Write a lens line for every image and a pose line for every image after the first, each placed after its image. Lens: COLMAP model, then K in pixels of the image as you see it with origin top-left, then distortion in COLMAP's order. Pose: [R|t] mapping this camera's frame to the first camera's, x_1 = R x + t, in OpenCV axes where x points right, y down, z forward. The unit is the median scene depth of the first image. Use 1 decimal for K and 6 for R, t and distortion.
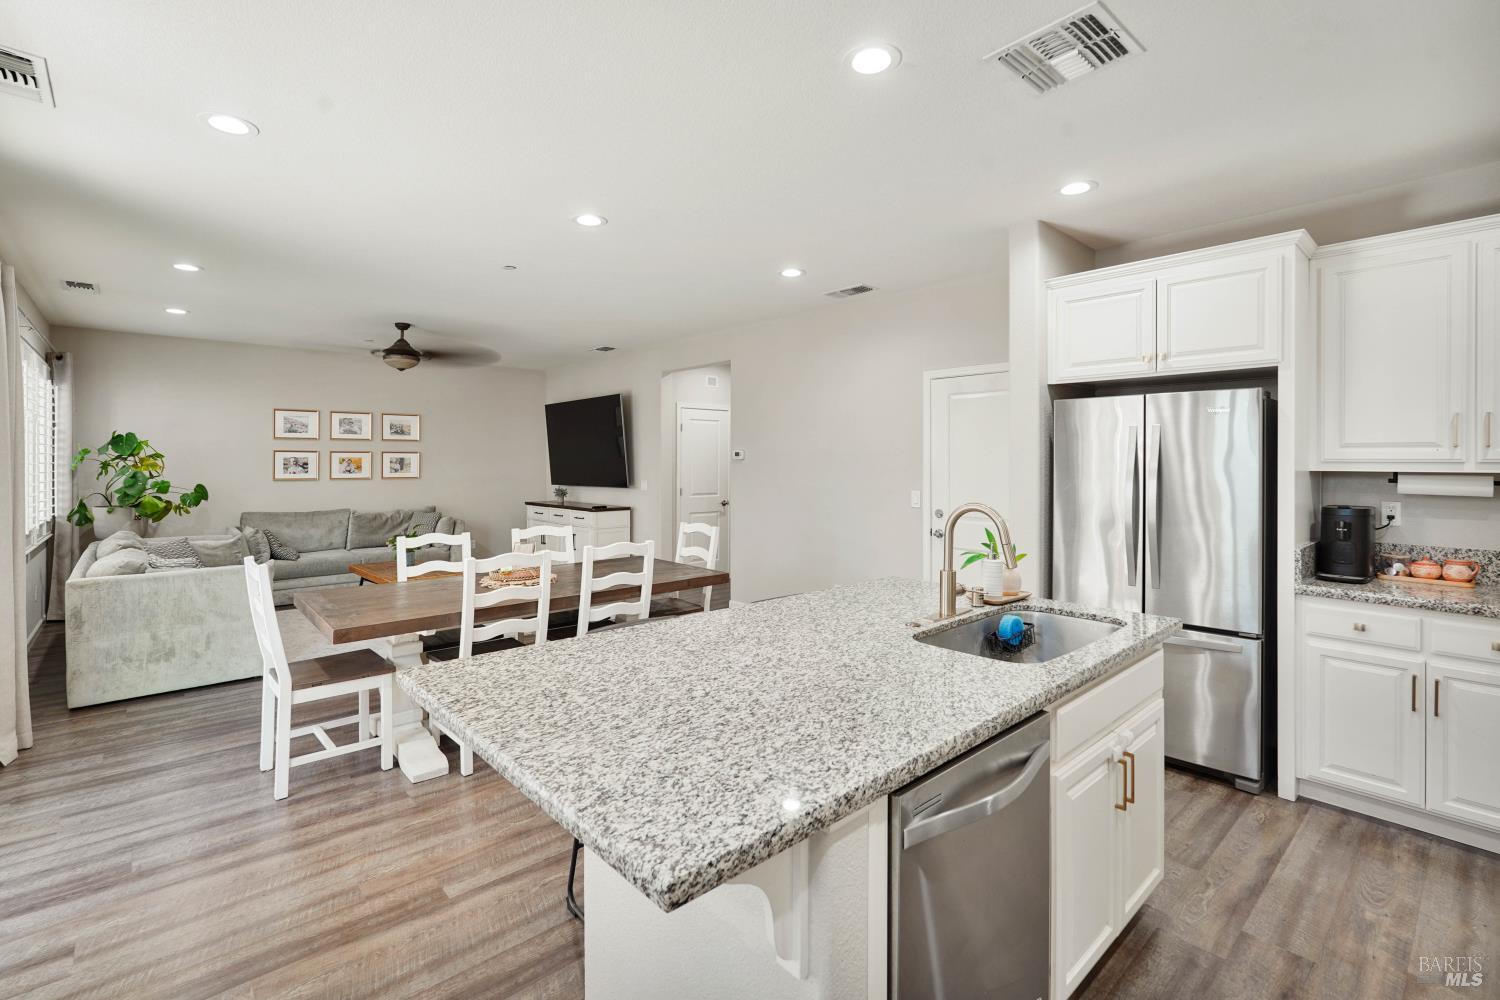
lens RADIAL K [[674.8, 0, 742.9], [0, 674.8, 462.1], [0, 0, 1]] dist [-0.017844, 0.007627]
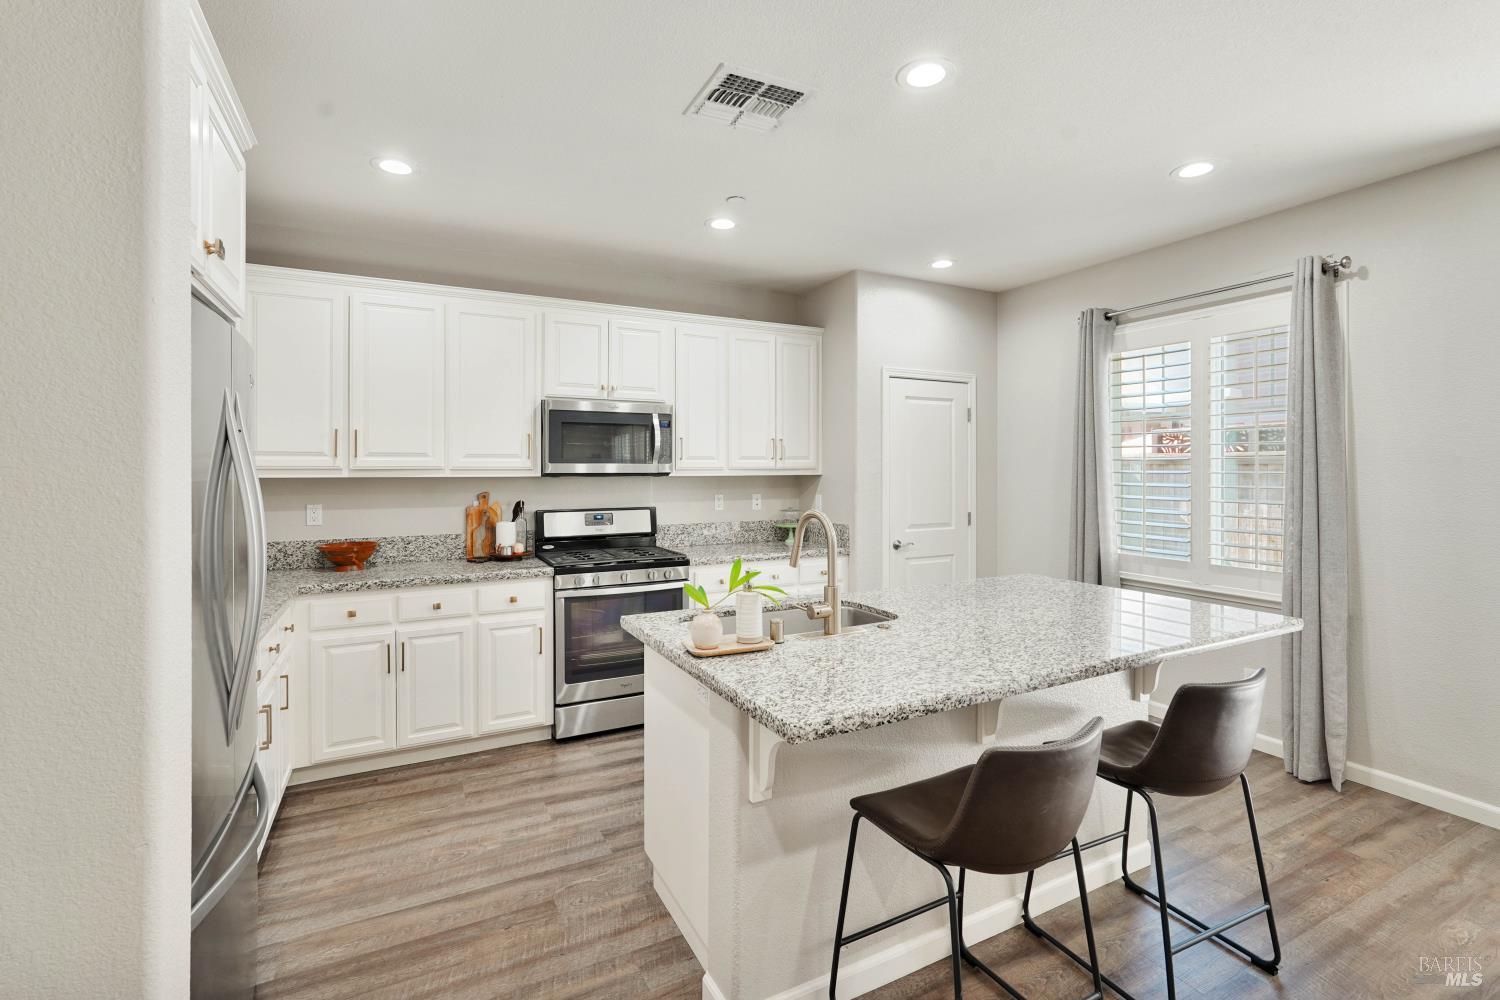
lens RADIAL K [[674.8, 0, 745.7], [0, 674.8, 466.7], [0, 0, 1]] dist [-0.017844, 0.007627]
pose [[-0.969600, -0.000425, 0.244693, 0.088948], [-0.001056, 0.999996, -0.002447, -0.000041], [-0.244691, -0.002631, -0.969597, 0.881748]]
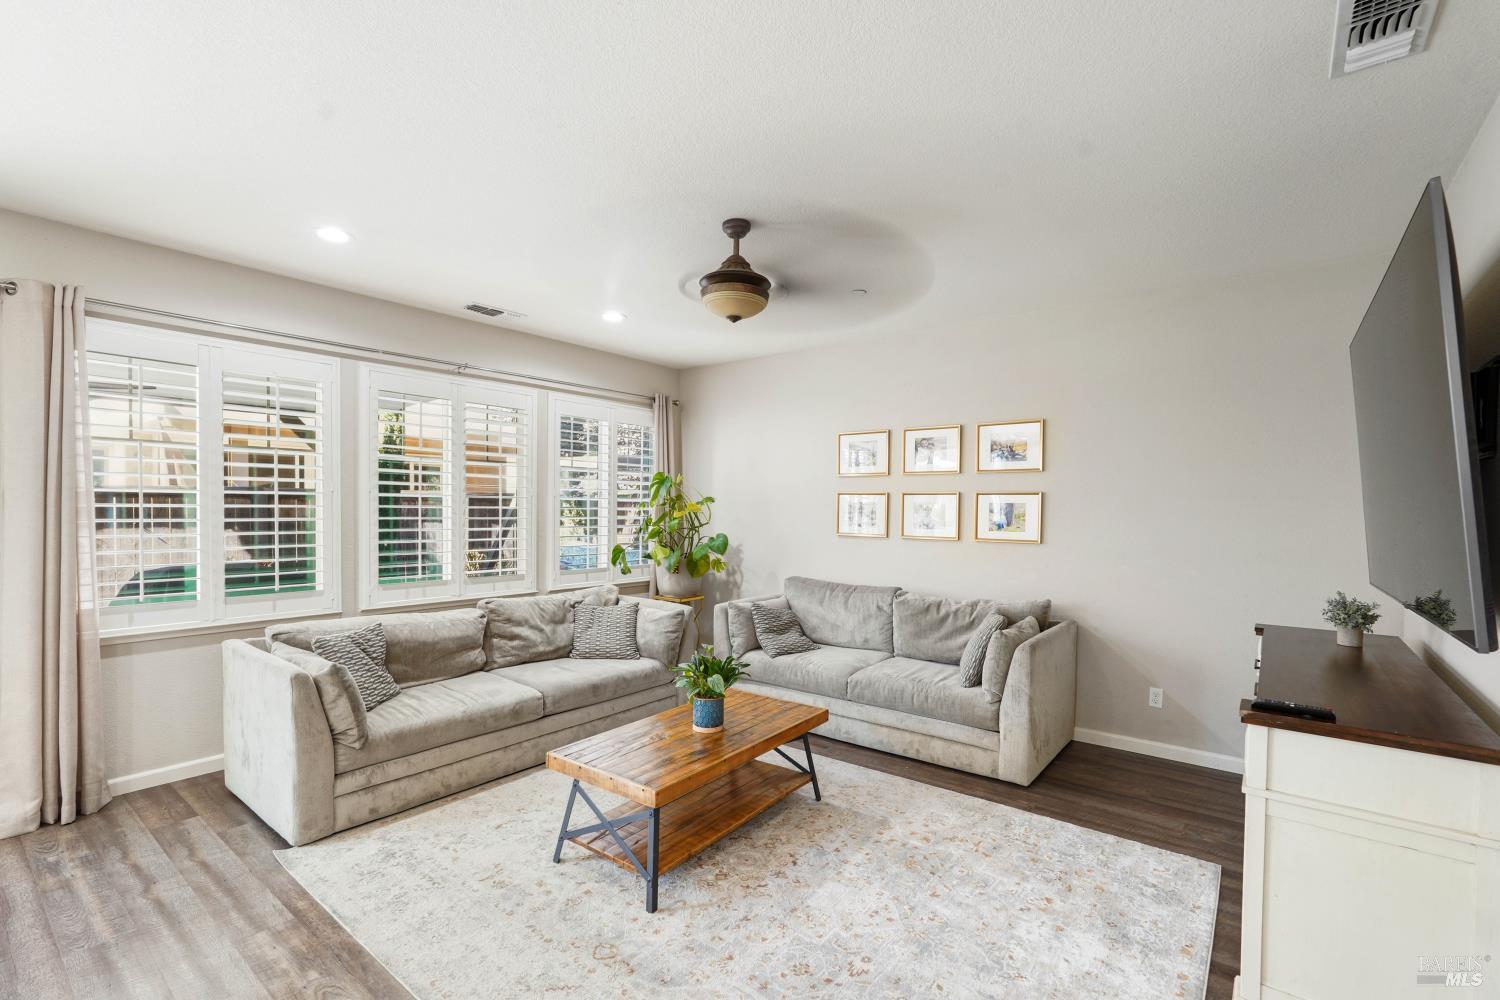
lens RADIAL K [[674.8, 0, 744.7], [0, 674.8, 522.8], [0, 0, 1]] dist [-0.017844, 0.007627]
pose [[0.179629, 0.024748, -0.983423, -0.029019], [-0.010764, 0.999673, 0.023191, -0.002126], [0.983676, 0.006419, 0.179837, 1.184702]]
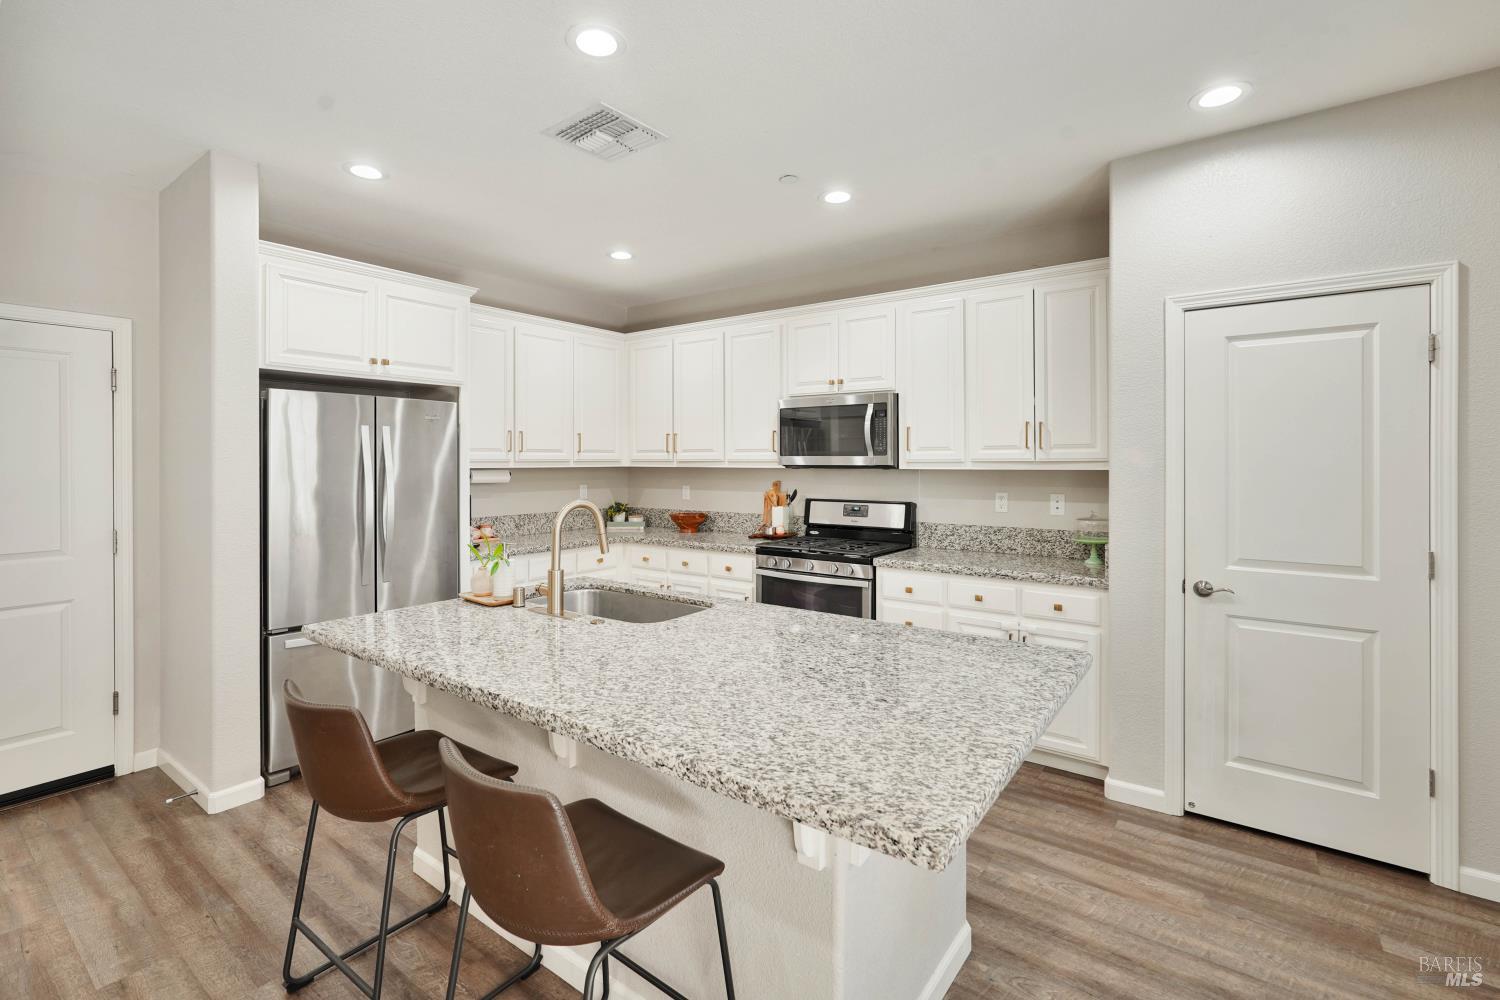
lens RADIAL K [[674.8, 0, 741.5], [0, 674.8, 463.9], [0, 0, 1]] dist [-0.017844, 0.007627]
pose [[-0.197883, -0.006647, 0.980203, -0.337616], [0.001815, 0.999973, 0.007147, -0.002120], [-0.980224, 0.003193, -0.197865, 0.421862]]
